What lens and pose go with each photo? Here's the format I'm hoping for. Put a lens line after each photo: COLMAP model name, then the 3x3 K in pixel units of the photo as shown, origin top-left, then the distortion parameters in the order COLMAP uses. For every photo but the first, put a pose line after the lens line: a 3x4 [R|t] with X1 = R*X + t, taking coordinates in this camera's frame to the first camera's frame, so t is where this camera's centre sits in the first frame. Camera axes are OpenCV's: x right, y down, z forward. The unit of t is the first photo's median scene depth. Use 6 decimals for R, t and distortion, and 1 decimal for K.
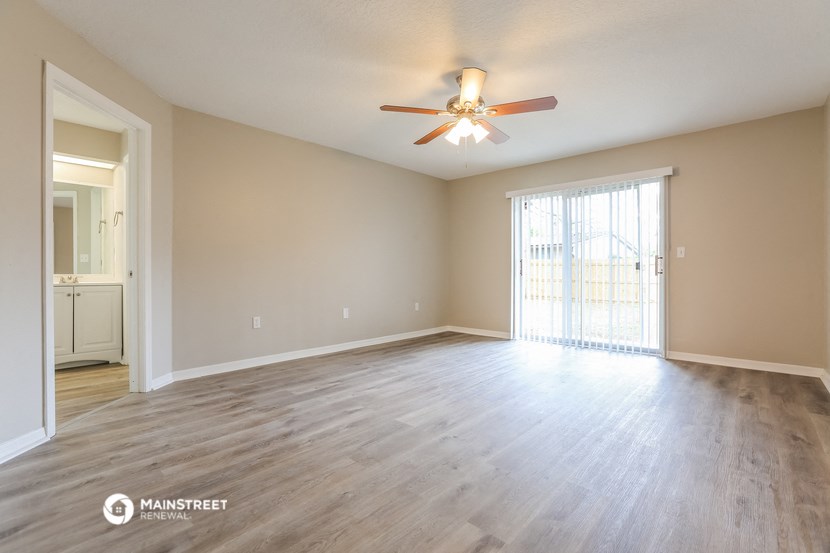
lens RADIAL K [[376.8, 0, 416.0], [0, 376.8, 275.6], [0, 0, 1]] dist [-0.013799, -0.000626]
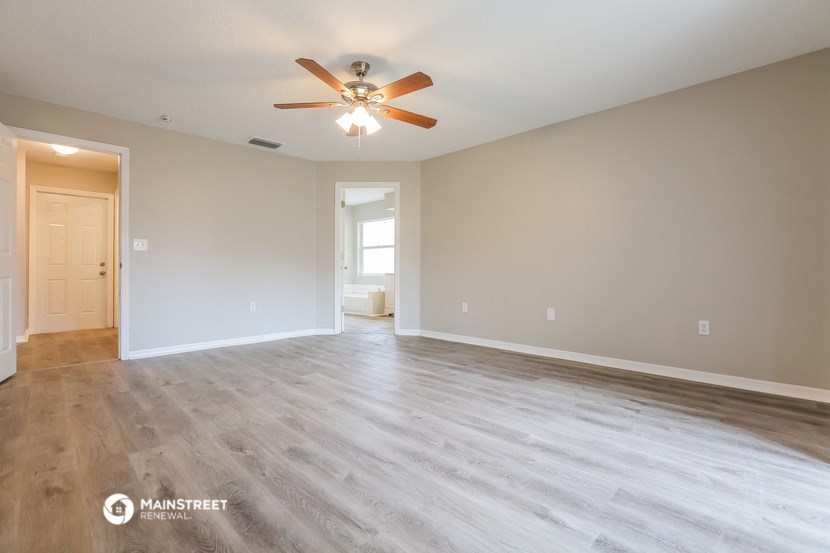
lens RADIAL K [[376.8, 0, 412.8], [0, 376.8, 277.0], [0, 0, 1]] dist [-0.013799, -0.000626]
pose [[-0.042647, 0.027220, -0.998719, 0.892703], [0.003712, 0.999626, 0.027086, -0.012302], [0.999083, -0.002553, -0.042732, 0.947903]]
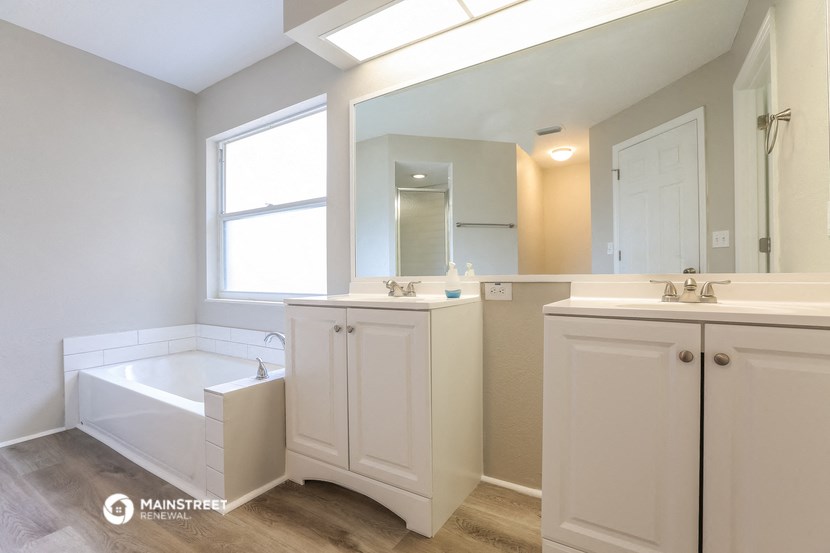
lens RADIAL K [[376.8, 0, 420.0], [0, 376.8, 276.6], [0, 0, 1]] dist [-0.013799, -0.000626]
pose [[0.188144, -0.002199, -0.982139, -0.716964], [0.003606, 0.999992, -0.001549, -0.001940], [0.982135, -0.003251, 0.188151, 0.775234]]
